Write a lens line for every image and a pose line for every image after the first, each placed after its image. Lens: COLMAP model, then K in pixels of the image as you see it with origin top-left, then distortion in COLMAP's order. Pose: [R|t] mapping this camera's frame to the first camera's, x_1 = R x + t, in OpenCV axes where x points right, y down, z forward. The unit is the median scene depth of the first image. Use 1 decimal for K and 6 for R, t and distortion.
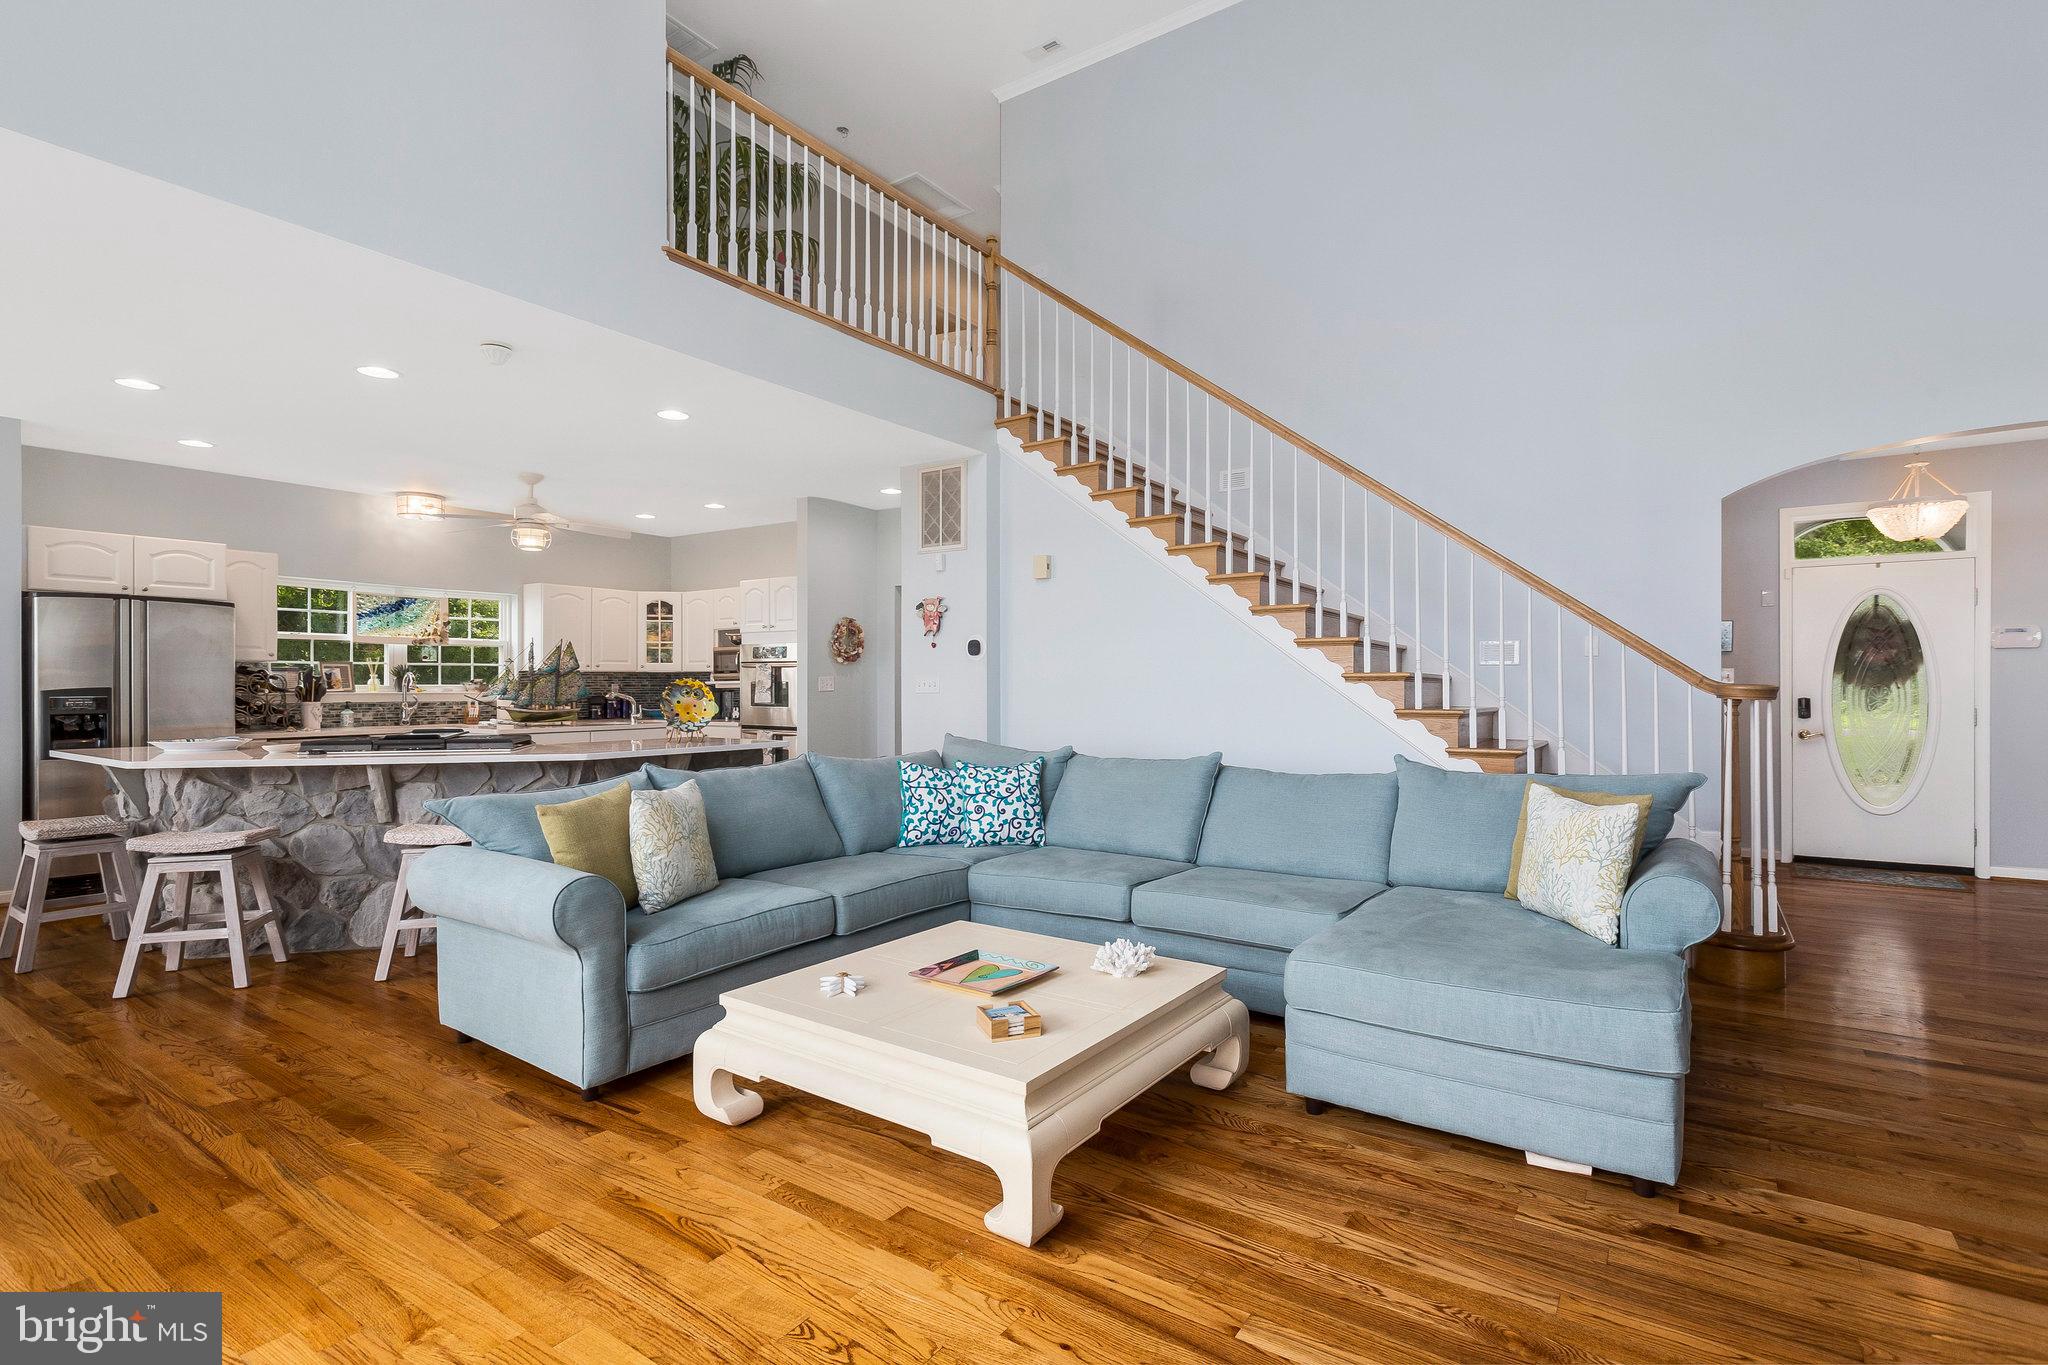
lens RADIAL K [[968.7, 0, 1027.8], [0, 968.7, 678.8], [0, 0, 1]] dist [0.012024, 0.000390]
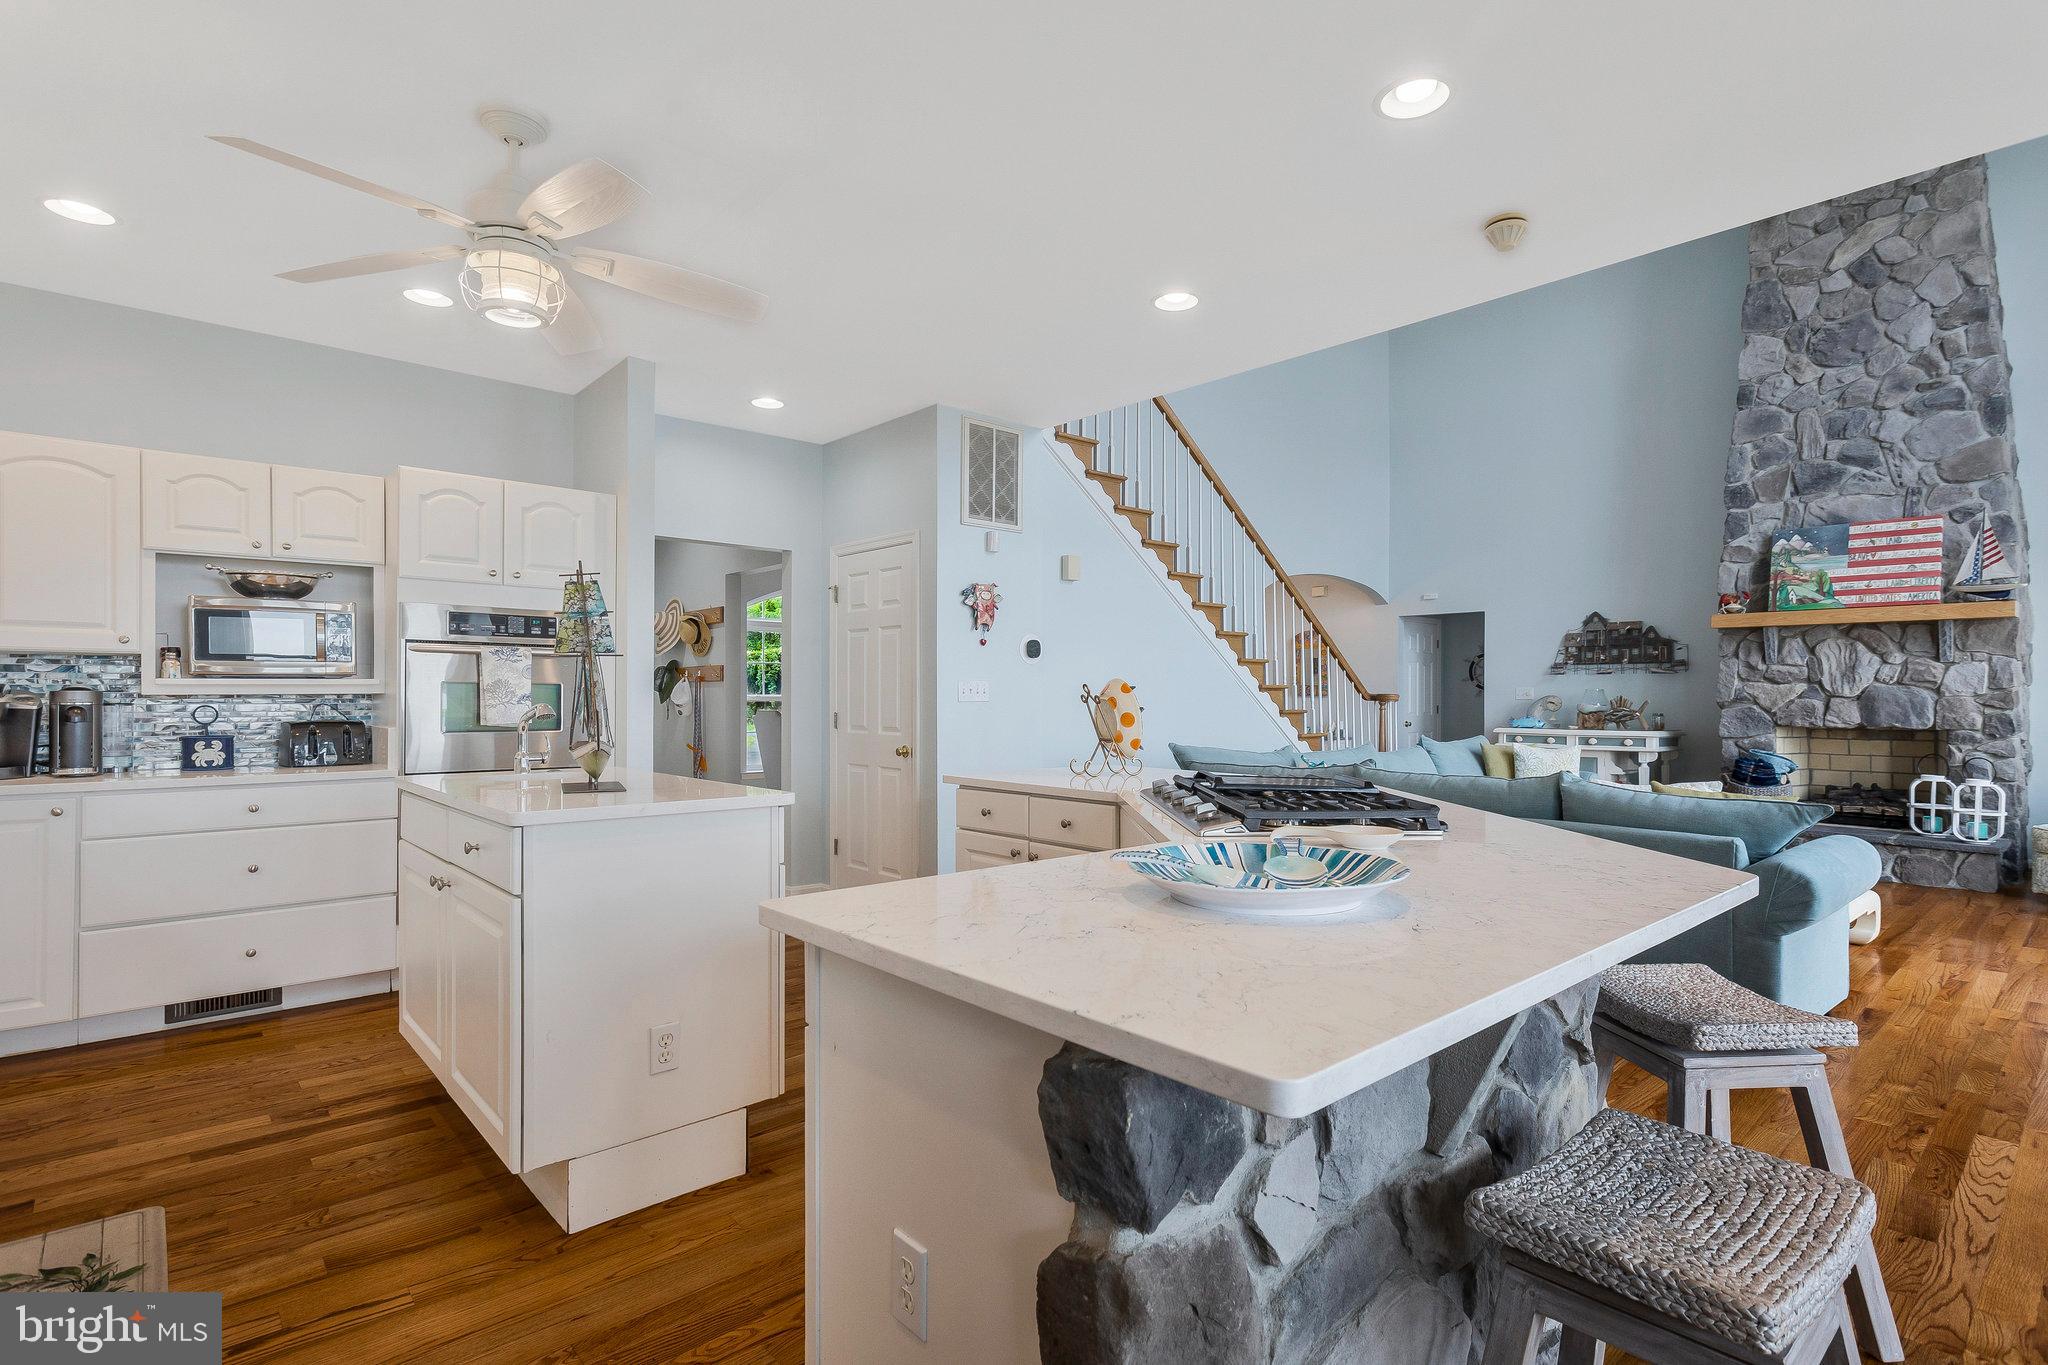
lens RADIAL K [[1009.5, 0, 1025.2], [0, 1009.5, 689.4], [0, 0, 1]] dist [0.009504, 0.000639]
pose [[0.238157, 0.009365, 0.971182, -0.810013], [-0.007831, 0.999940, -0.007722, 0.009446], [-0.971195, -0.005766, 0.238215, 0.686230]]
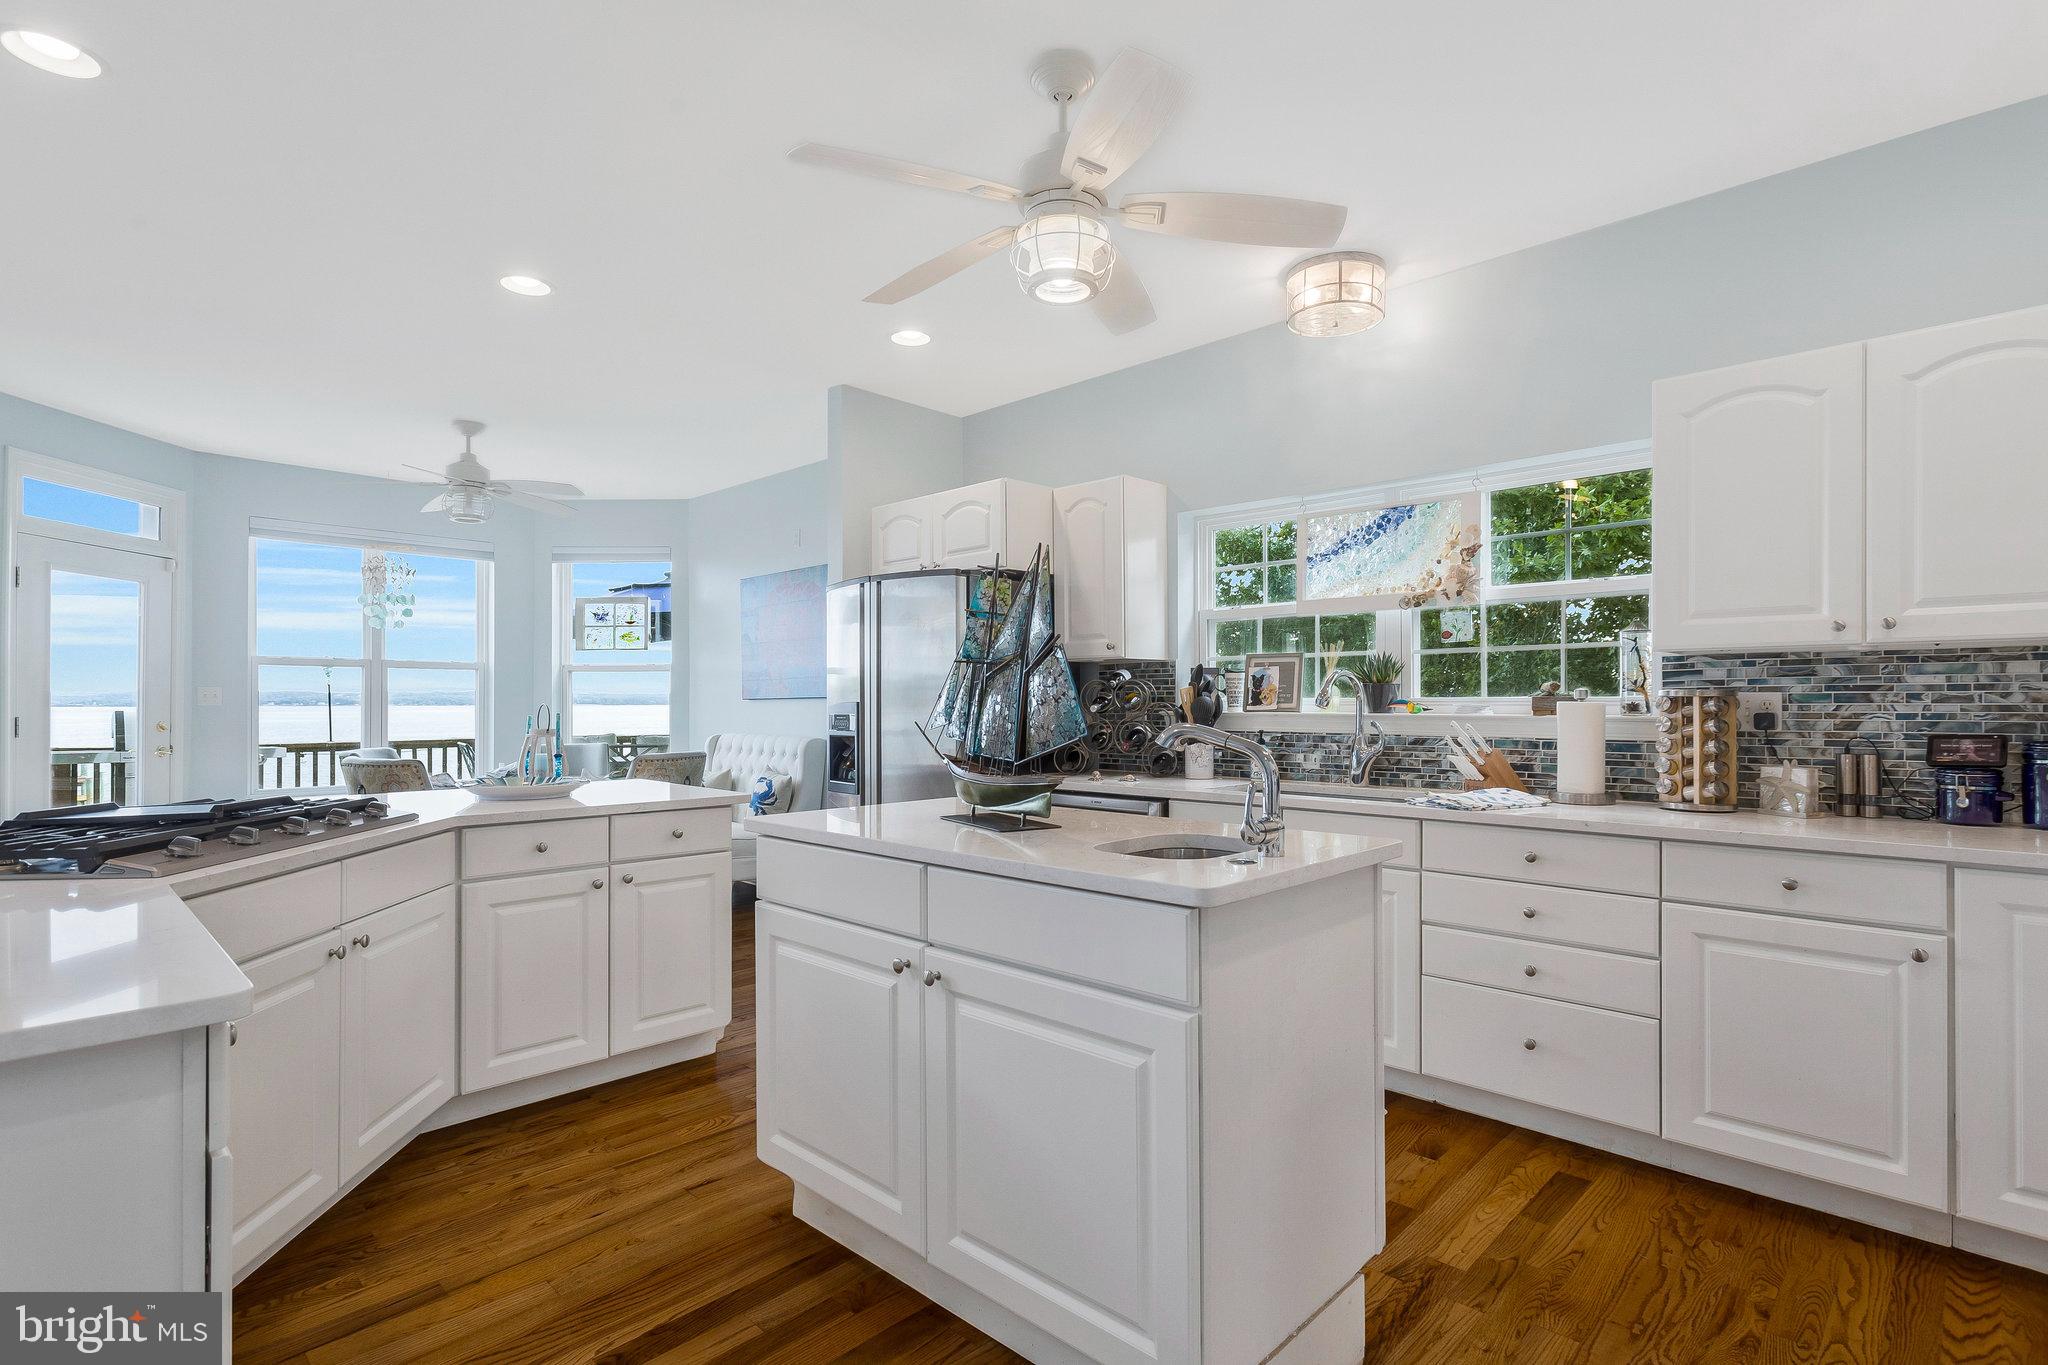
lens RADIAL K [[989.1, 0, 1023.1], [0, 989.1, 701.3], [0, 0, 1]] dist [0.005220, 0.000328]
pose [[-0.152666, 0.003550, -0.988271, -0.164473], [0.008932, 0.999958, 0.002213, 0.005859], [0.988237, -0.008489, -0.152691, 0.986798]]
